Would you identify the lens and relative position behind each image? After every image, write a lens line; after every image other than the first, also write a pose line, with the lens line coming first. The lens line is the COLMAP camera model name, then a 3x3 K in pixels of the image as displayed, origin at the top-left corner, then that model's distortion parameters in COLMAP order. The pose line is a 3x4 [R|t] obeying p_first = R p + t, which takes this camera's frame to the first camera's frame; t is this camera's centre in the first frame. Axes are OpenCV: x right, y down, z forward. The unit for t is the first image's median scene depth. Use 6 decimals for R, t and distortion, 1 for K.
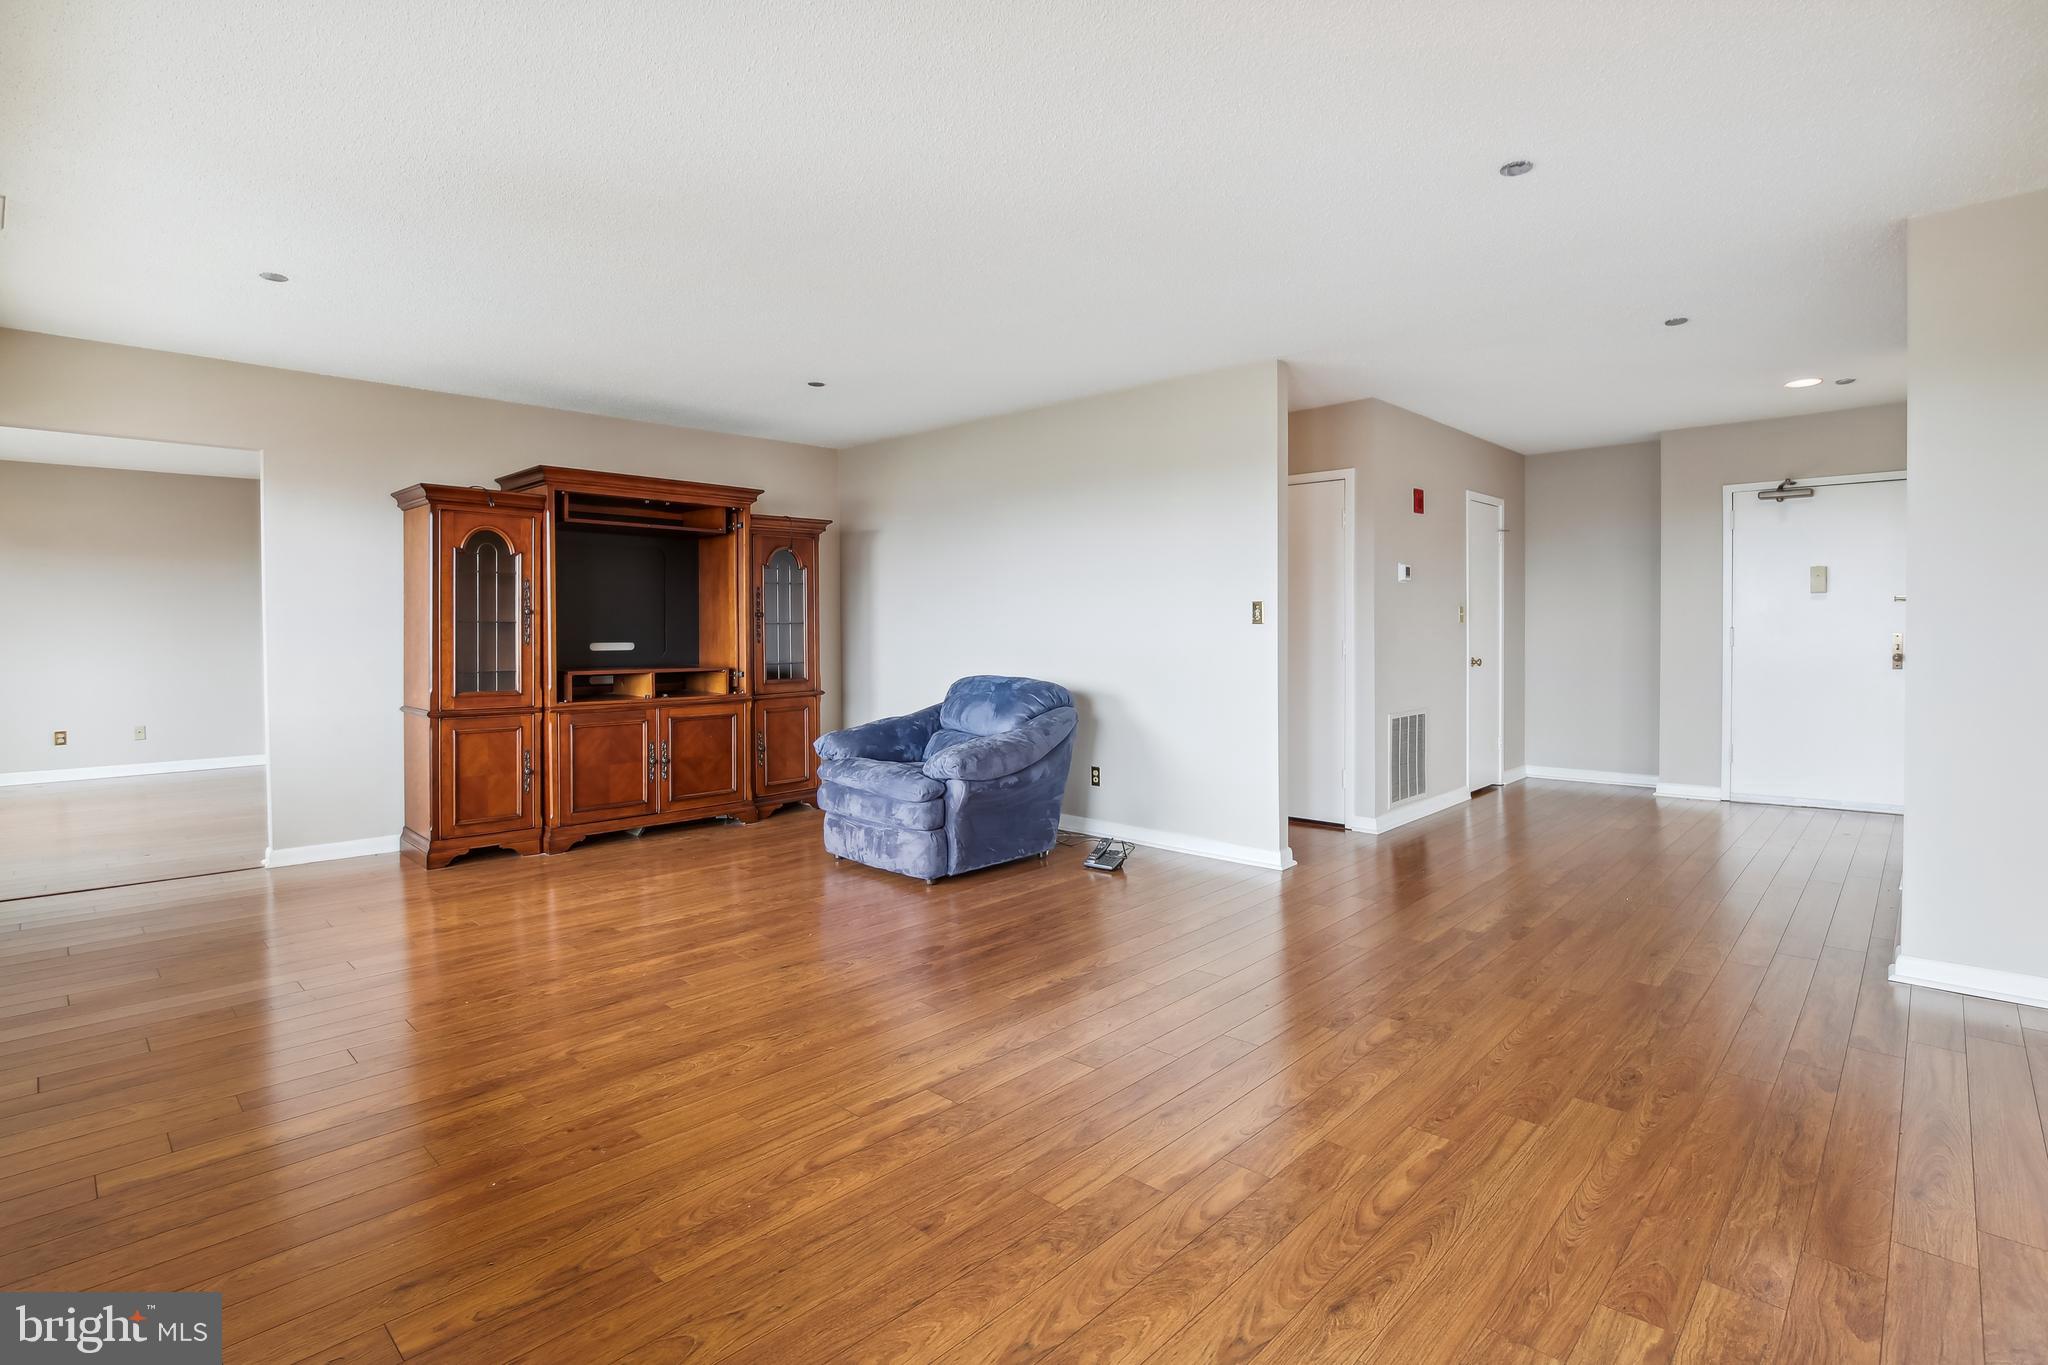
lens RADIAL K [[983.0, 0, 1030.7], [0, 983.0, 639.6], [0, 0, 1]] dist [-0.026387, -0.000103]
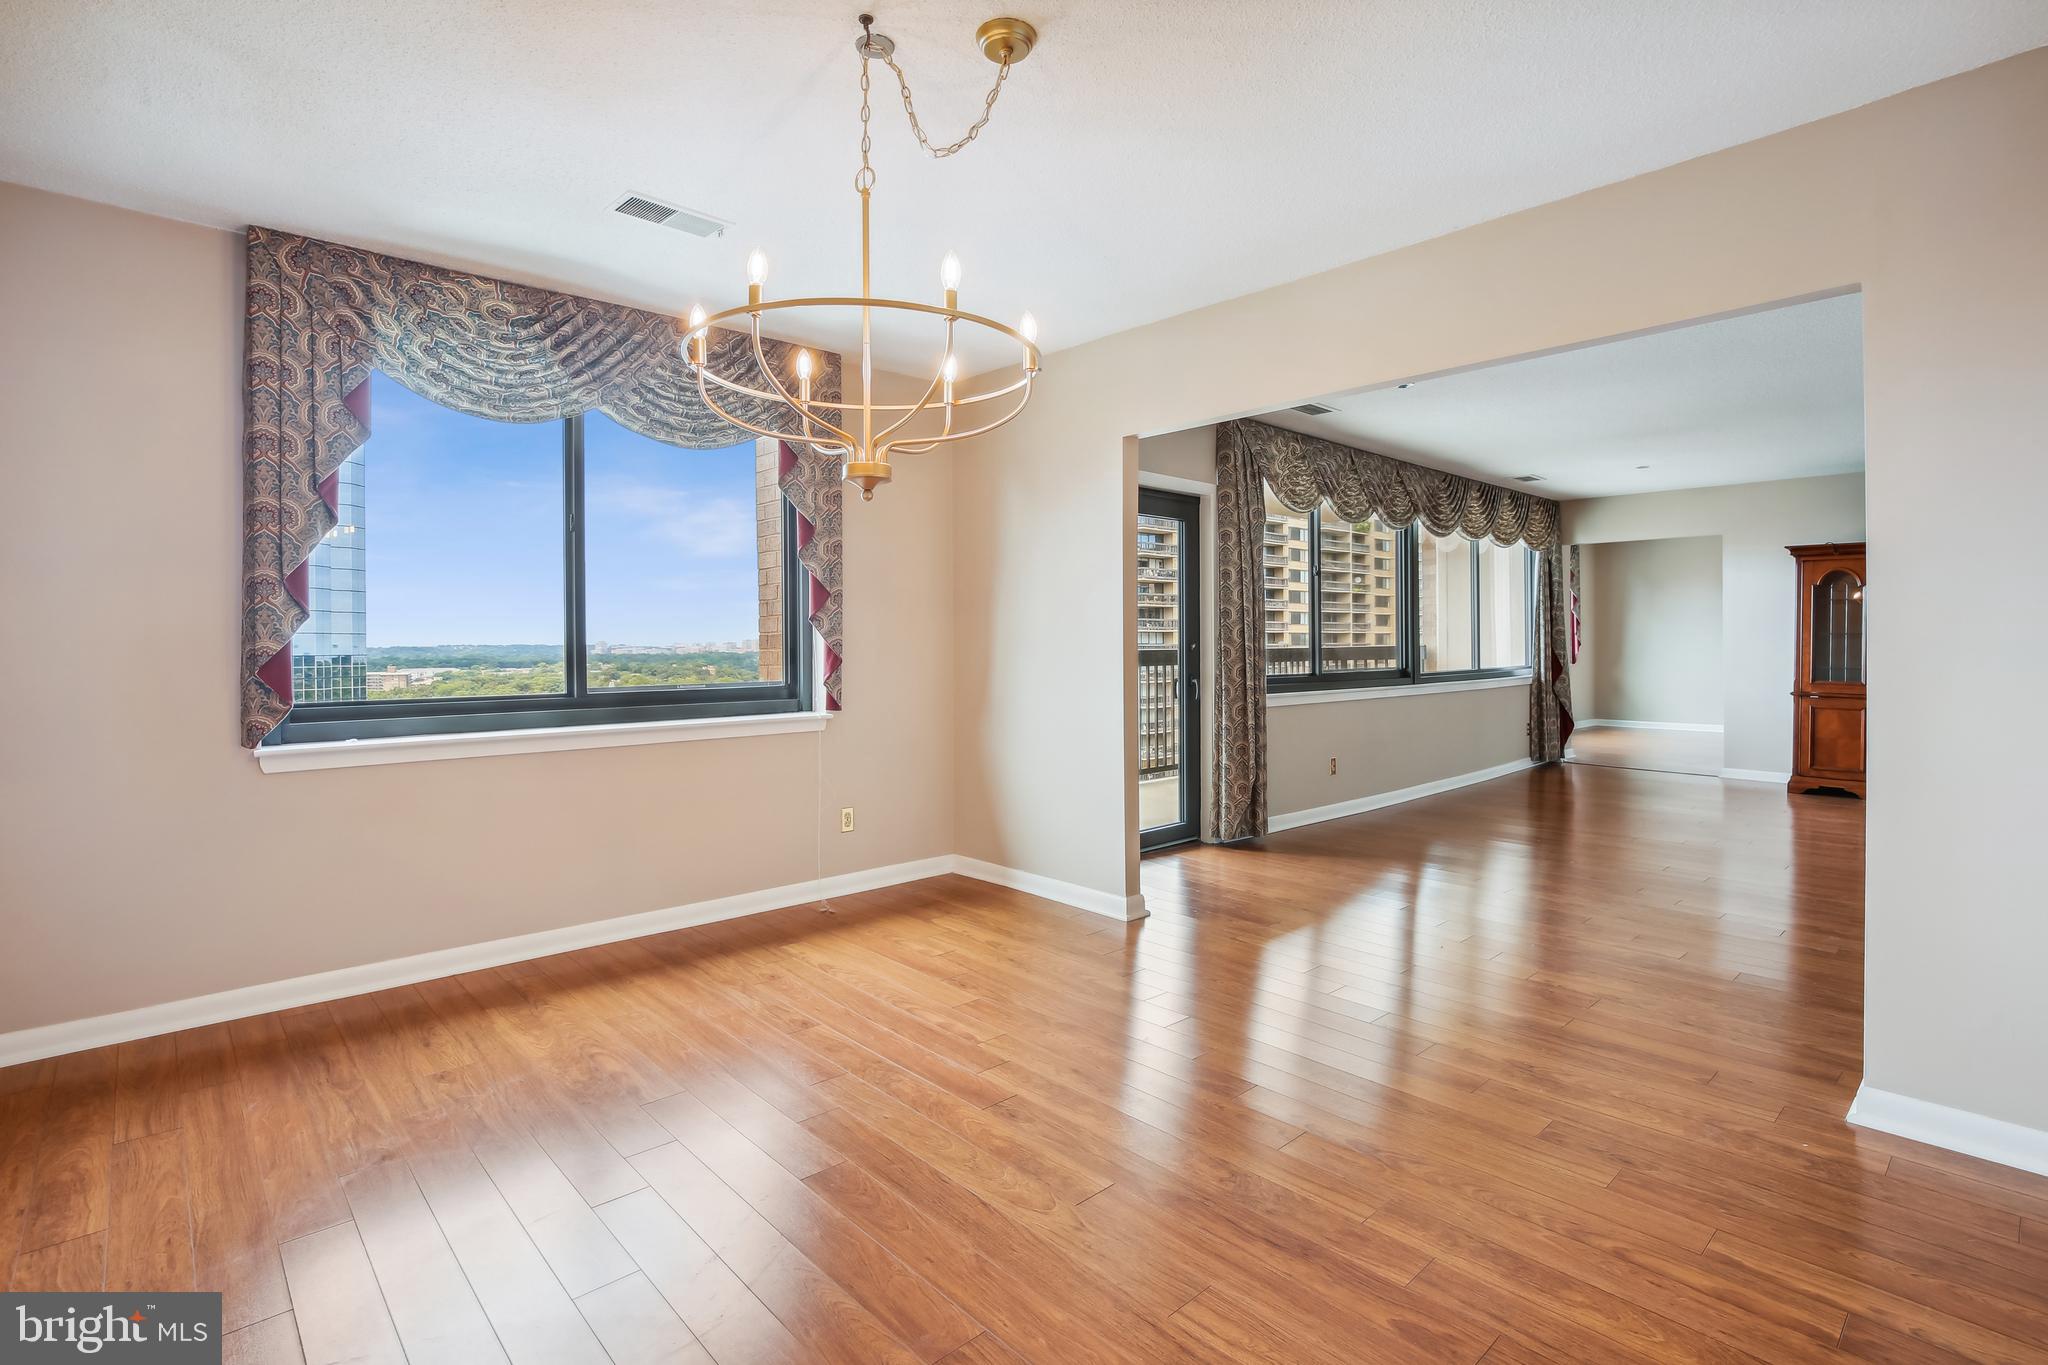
lens RADIAL K [[969.5, 0, 1018.0], [0, 969.5, 638.5], [0, 0, 1]] dist [-0.020459, -0.000058]
pose [[-0.077789, 0.001908, -0.996968, 0.913873], [-0.008677, 0.999959, 0.002591, -0.003686], [0.996932, 0.008852, -0.077769, -0.106900]]
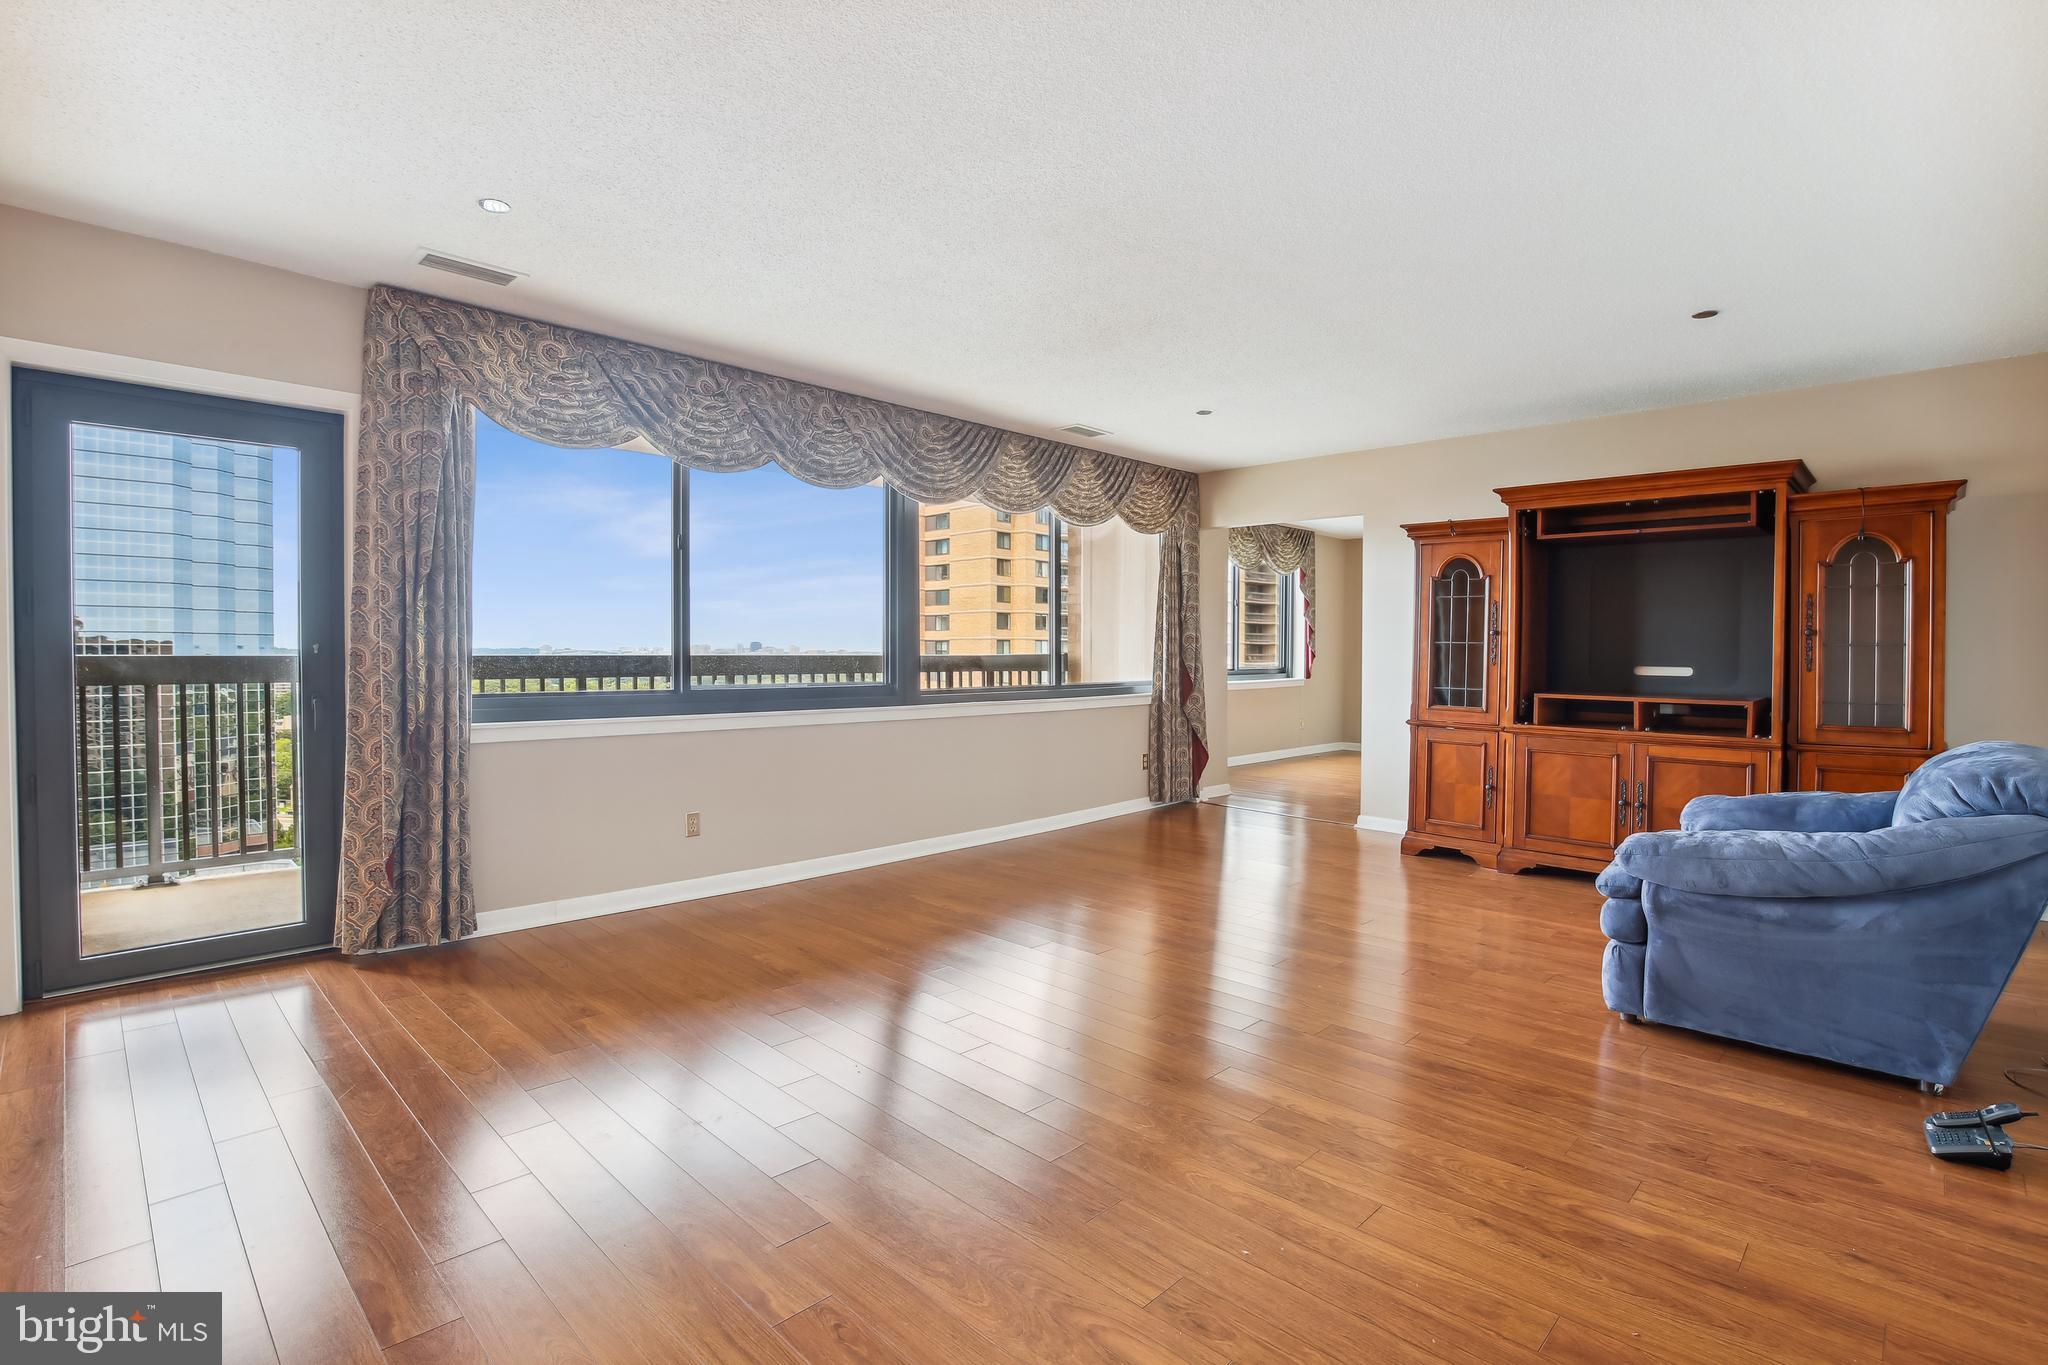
lens RADIAL K [[969.1, 0, 1029.0], [0, 969.1, 667.8], [0, 0, 1]] dist [-0.023673, 0.000017]
pose [[-0.015829, 0.023382, -0.999601, 0.498339], [-0.018778, 0.999543, 0.023678, -0.006326], [0.999698, 0.019146, -0.015383, 0.510498]]
